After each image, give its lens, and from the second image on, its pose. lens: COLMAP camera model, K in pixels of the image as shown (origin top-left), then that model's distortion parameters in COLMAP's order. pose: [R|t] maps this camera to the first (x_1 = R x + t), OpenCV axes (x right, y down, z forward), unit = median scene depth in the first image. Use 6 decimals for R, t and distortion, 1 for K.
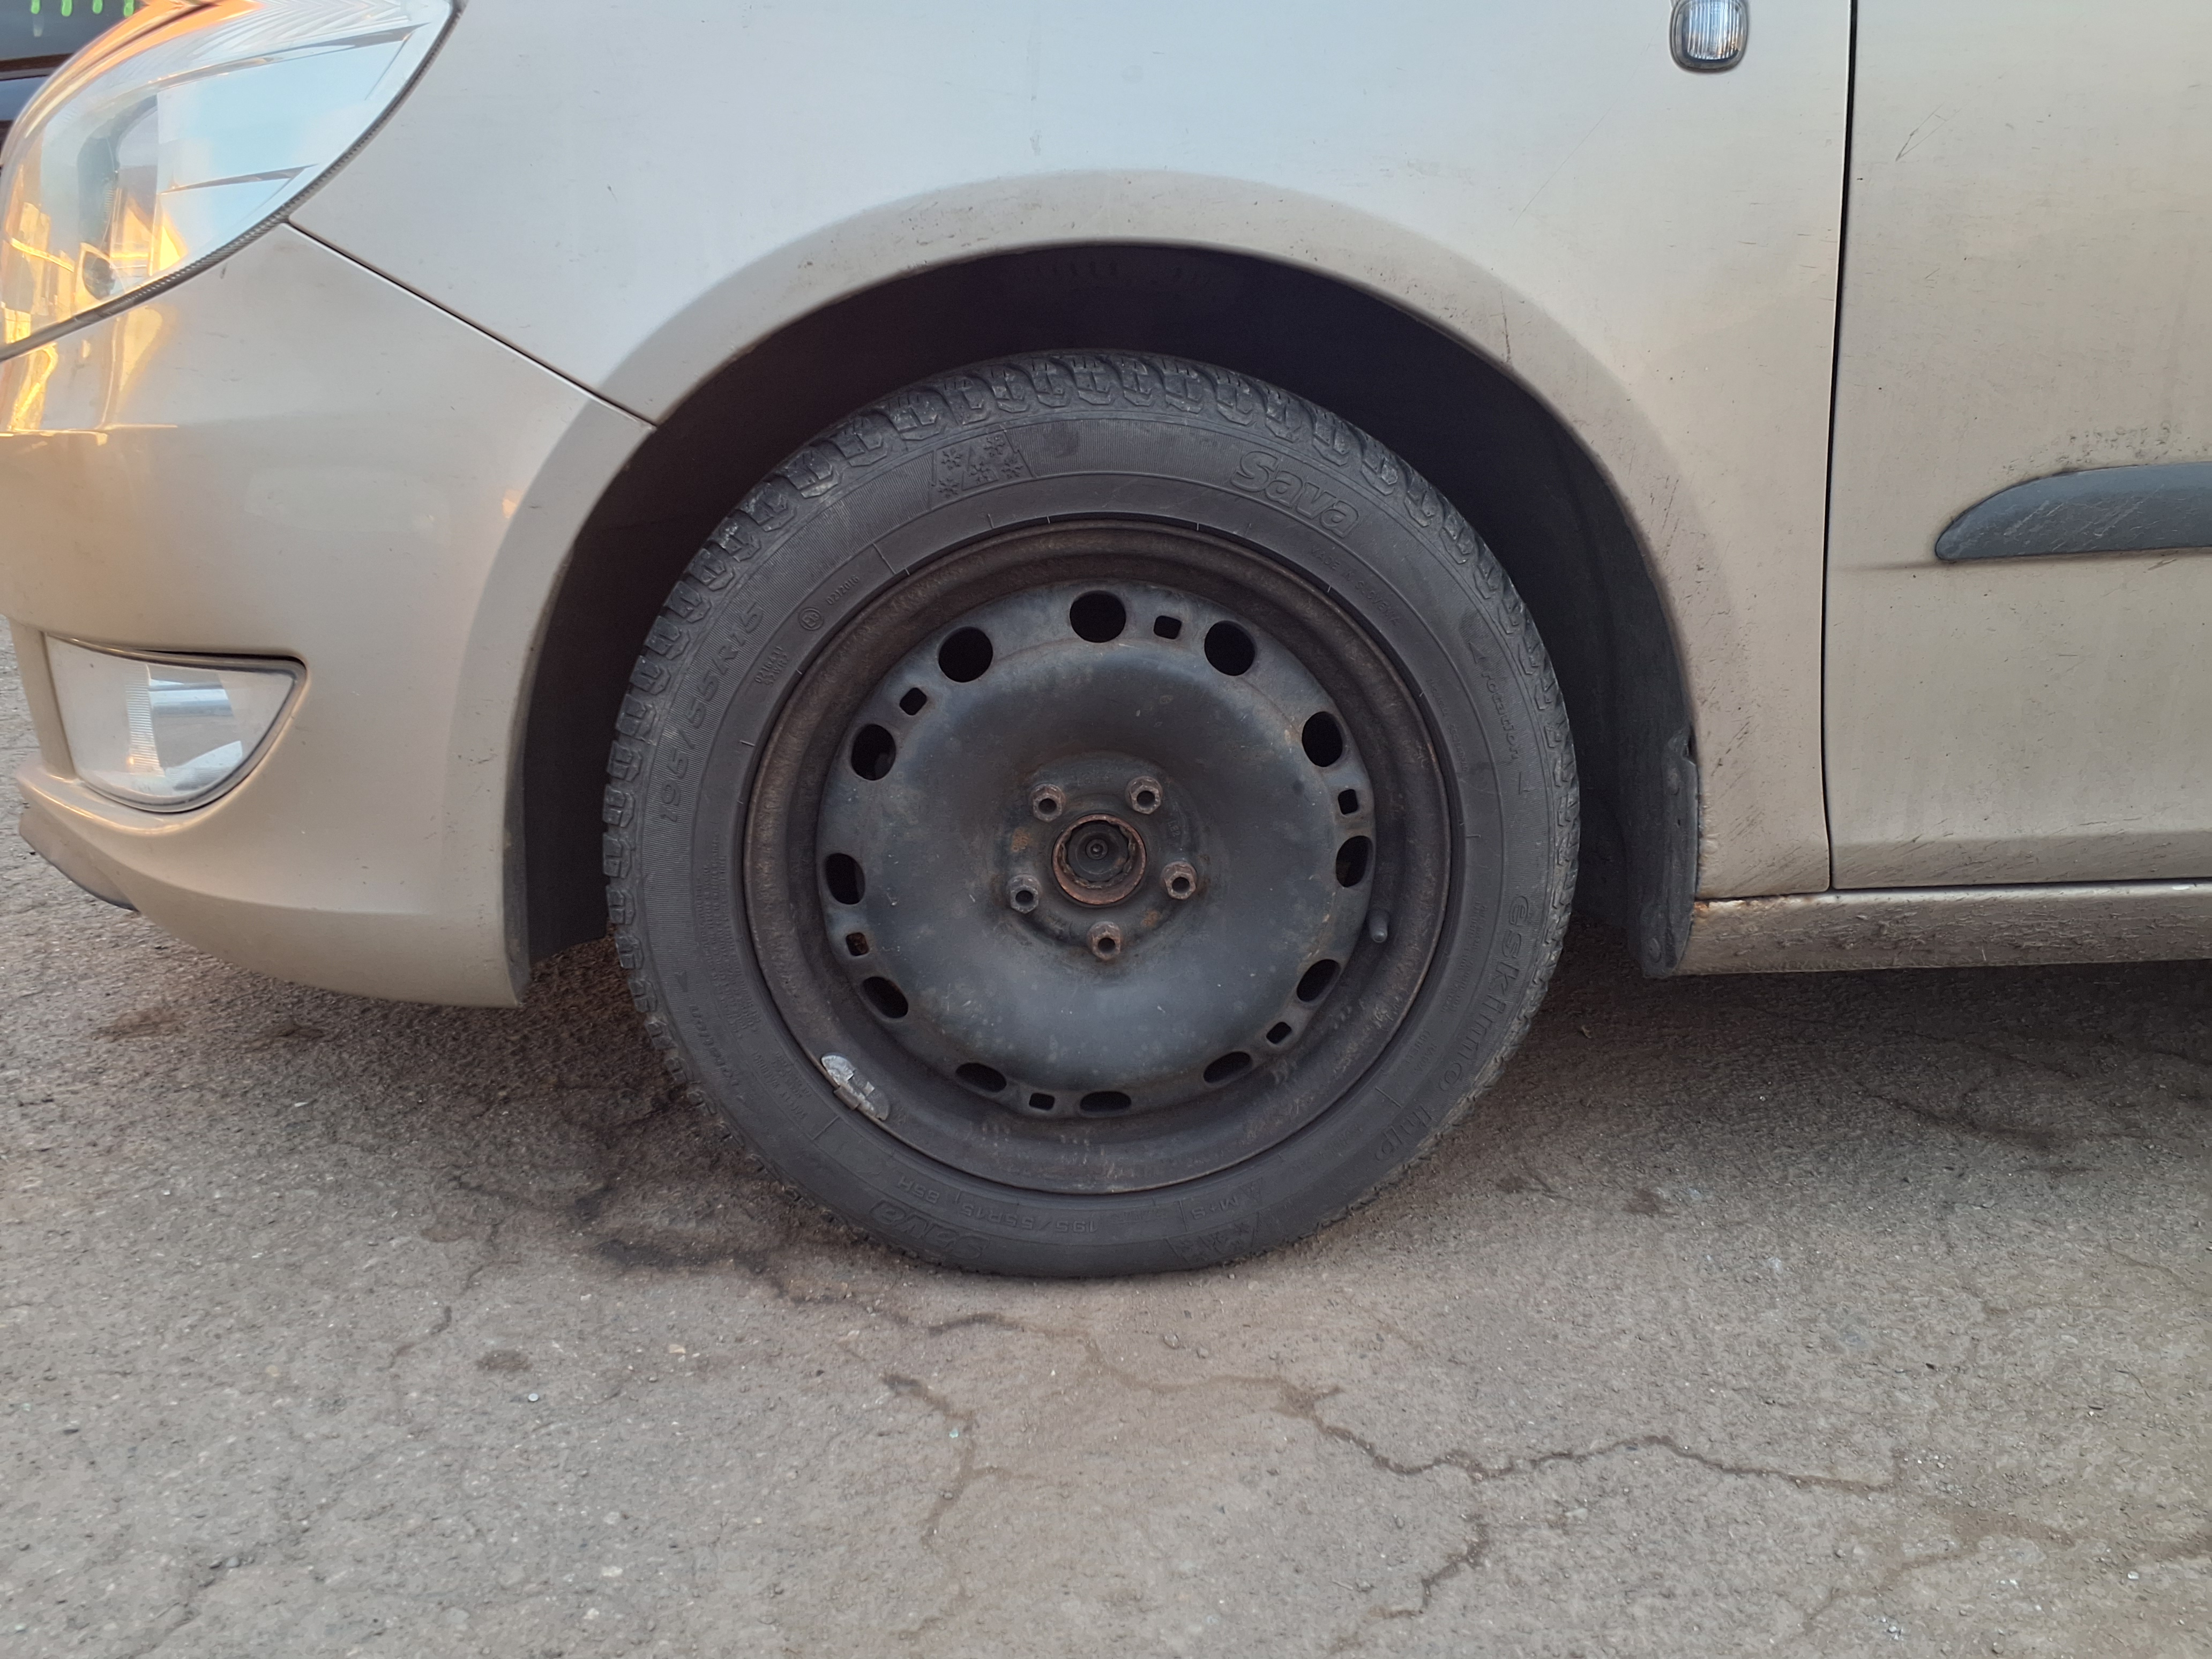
lens RADIAL K [[1766.7, 0, 1123.5], [0, 1766.7, 850.7], [0, 0, 1]] dist [0.051061, -0.064774]
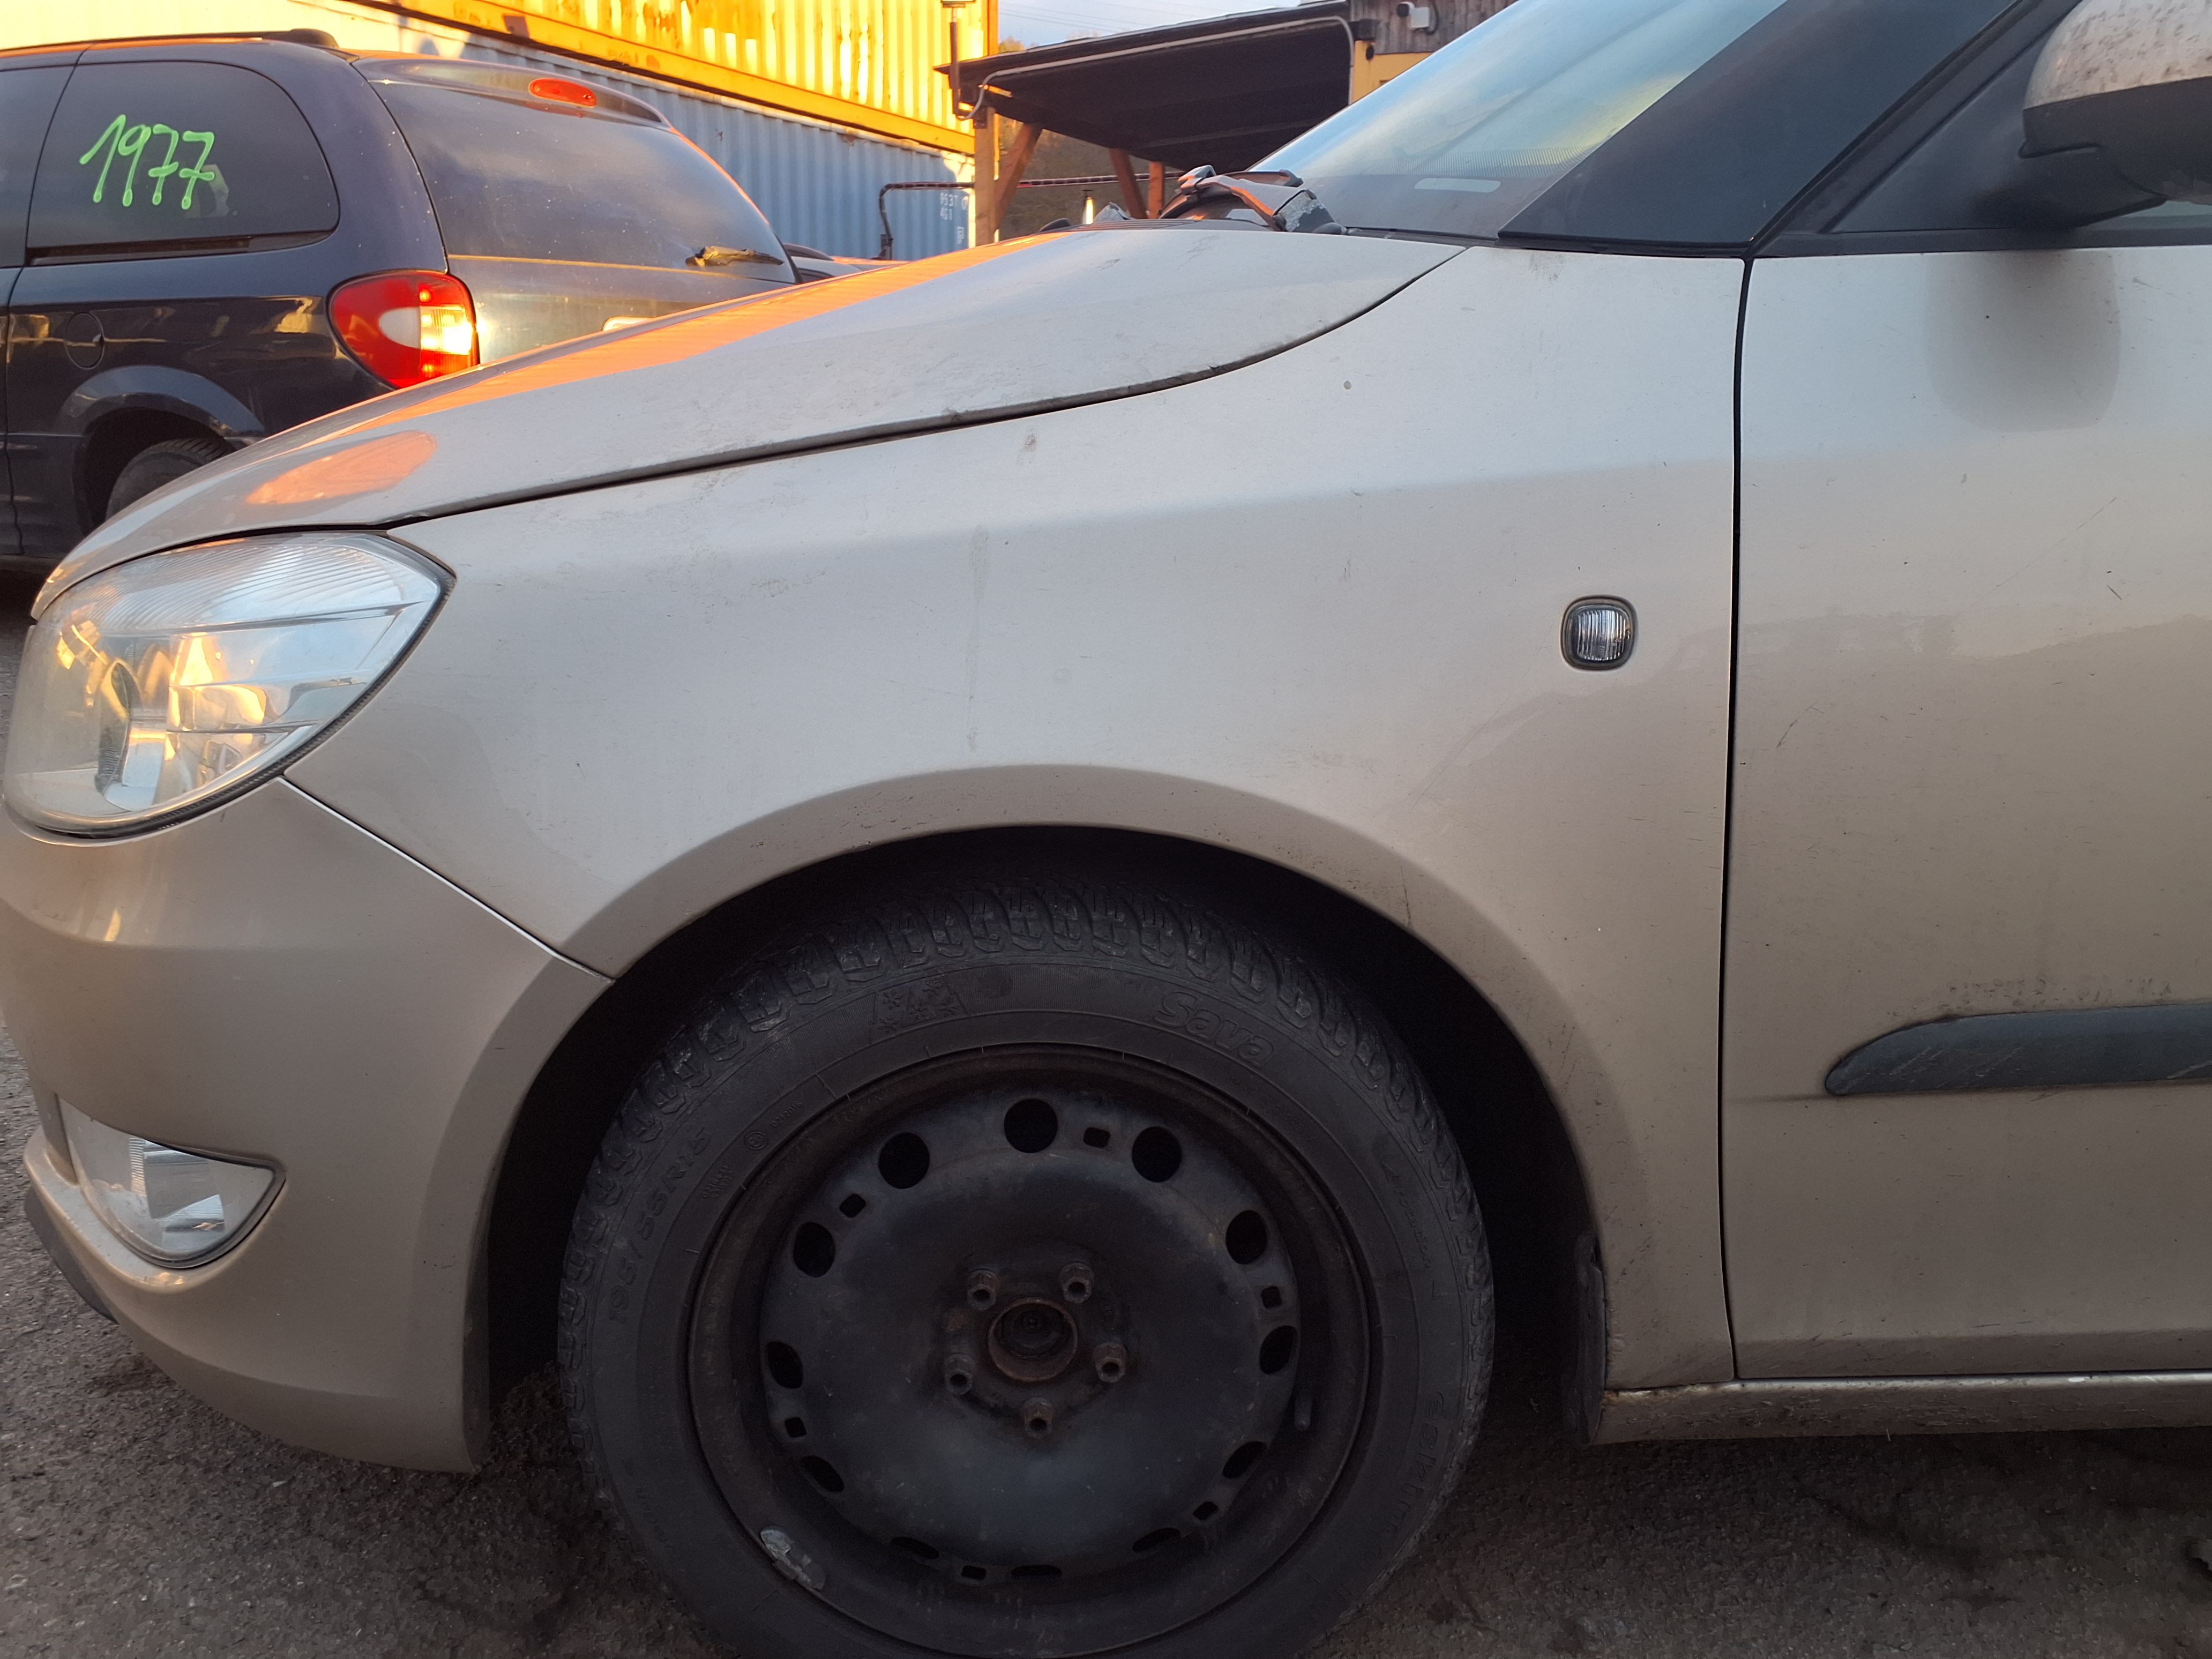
lens RADIAL K [[1766.7, 0, 1133.0], [0, 1766.7, 839.9], [0, 0, 1]] dist [0.051061, -0.064774]
pose [[0.999765, 0.015888, -0.014716, 0.056991], [-0.016549, 0.998809, -0.045893, -0.246624], [0.013970, 0.046126, 0.998838, -0.060816]]
